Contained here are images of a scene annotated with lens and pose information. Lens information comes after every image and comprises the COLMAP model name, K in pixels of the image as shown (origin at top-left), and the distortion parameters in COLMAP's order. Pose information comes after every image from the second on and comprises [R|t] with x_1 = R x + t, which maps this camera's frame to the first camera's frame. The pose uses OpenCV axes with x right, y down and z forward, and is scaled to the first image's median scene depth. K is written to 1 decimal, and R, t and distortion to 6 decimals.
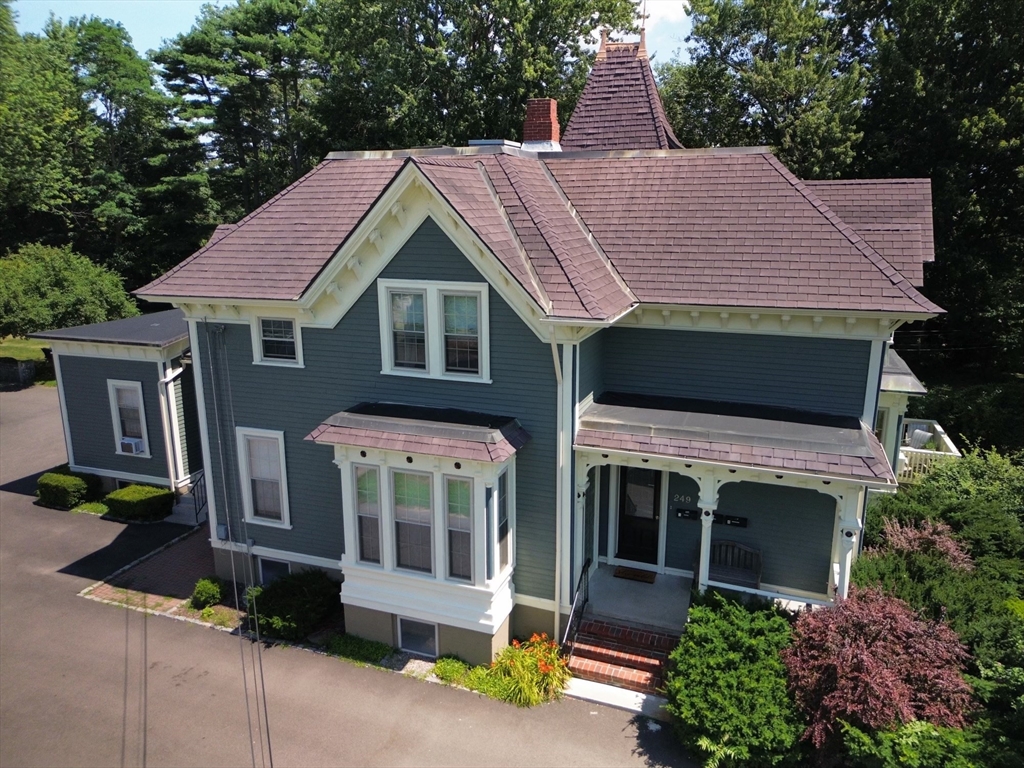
lens RADIAL K [[737.8, 0, 512.0], [0, 737.8, 384.0], [0, 0, 1]] dist [0.071363, -0.075071]
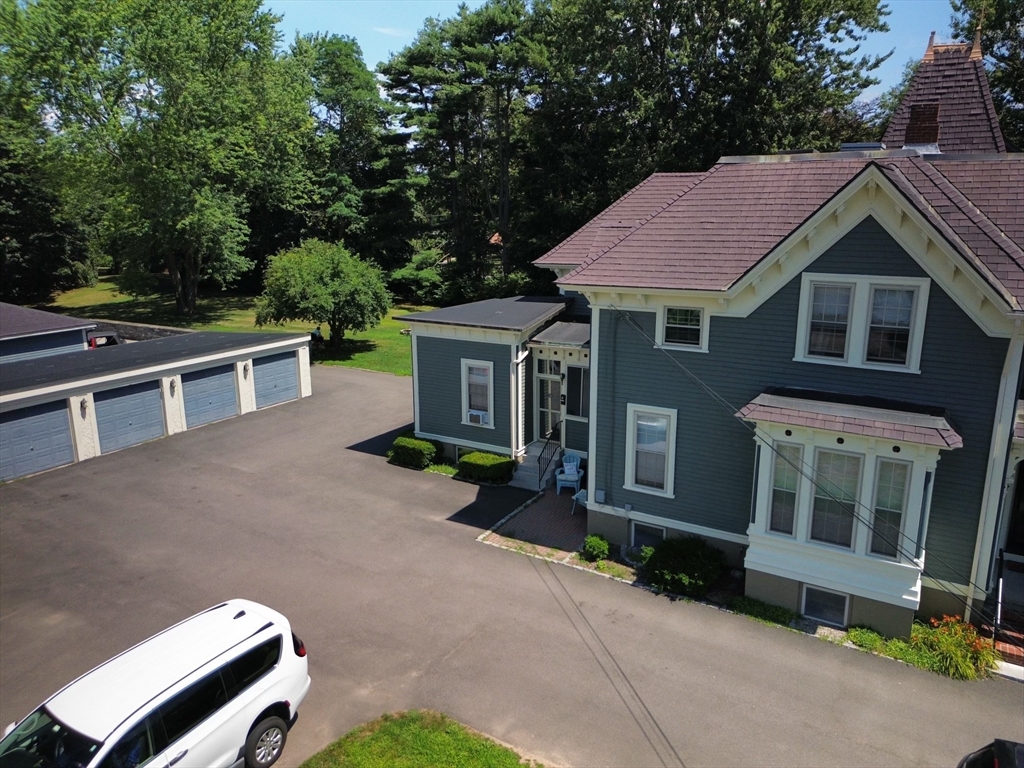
lens RADIAL K [[737.8, 0, 512.0], [0, 737.8, 384.0], [0, 0, 1]] dist [0.071363, -0.075071]
pose [[0.982802, 0.050984, -0.177487, -0.273438], [-0.051273, 0.998680, 0.002965, 0.026937], [0.177404, 0.006187, 0.984119, -0.102370]]
